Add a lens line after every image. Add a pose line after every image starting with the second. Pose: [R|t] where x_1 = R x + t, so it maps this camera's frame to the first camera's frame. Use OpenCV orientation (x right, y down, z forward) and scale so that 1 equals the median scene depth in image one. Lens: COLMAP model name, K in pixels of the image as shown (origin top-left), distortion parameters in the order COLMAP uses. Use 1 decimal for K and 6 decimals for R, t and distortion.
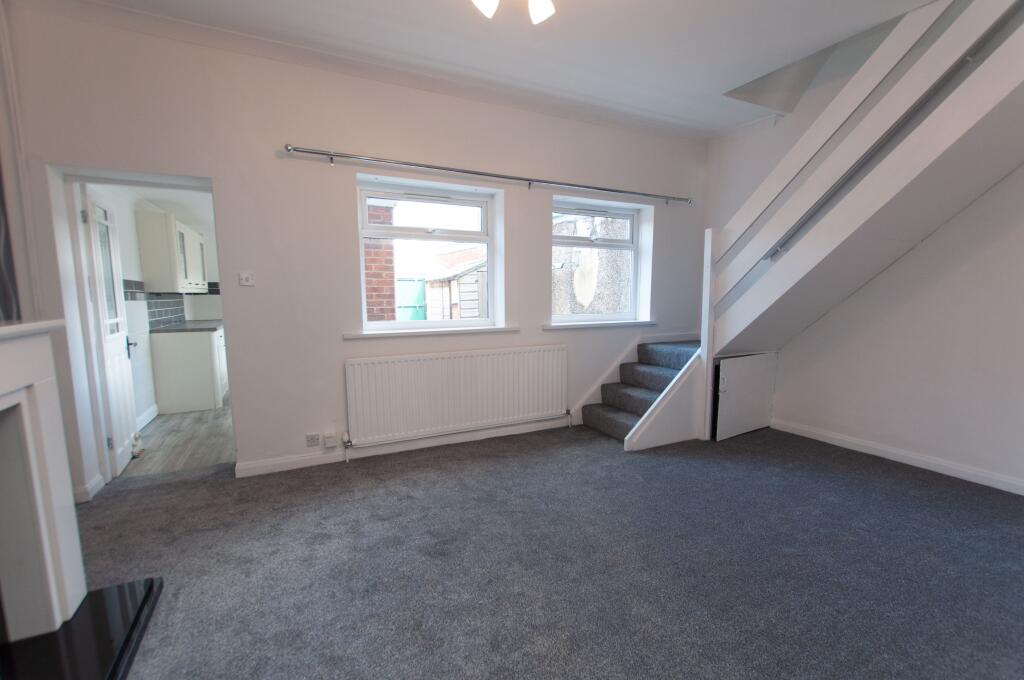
lens RADIAL K [[461.2, 0, 522.9], [0, 461.2, 351.5], [0, 0, 1]] dist [-0.000985, -0.000153]
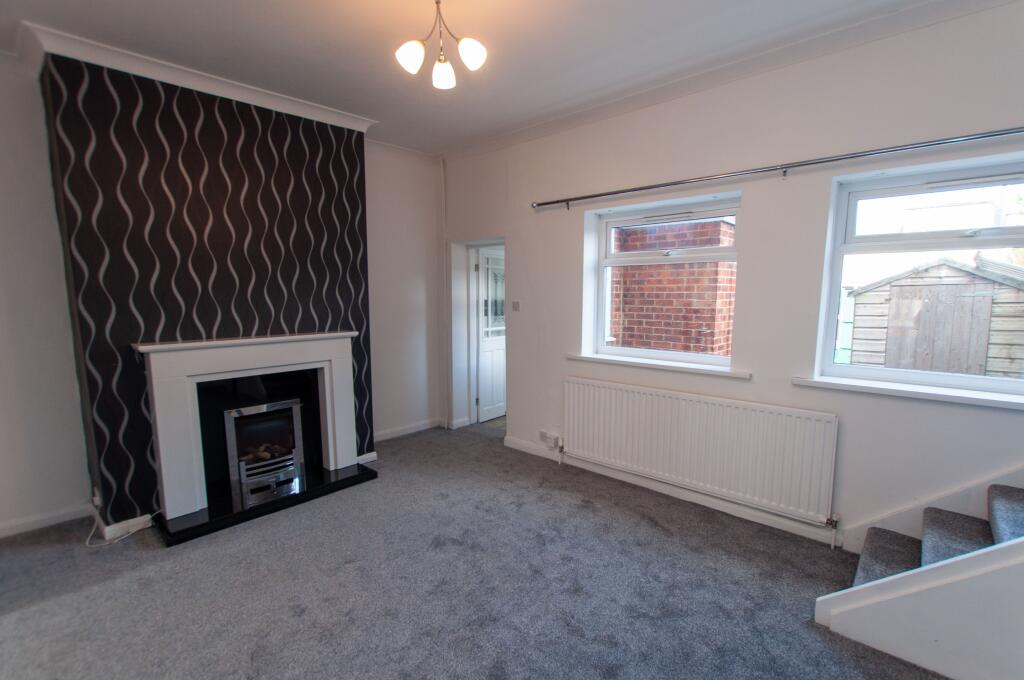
lens RADIAL K [[461.2, 0, 522.9], [0, 461.2, 351.5], [0, 0, 1]] dist [-0.000985, -0.000153]
pose [[0.362774, 0.119535, -0.924179, 0.609453], [-0.121876, 0.989307, 0.080118, -0.118434], [0.923873, 0.083571, 0.373463, 0.453191]]
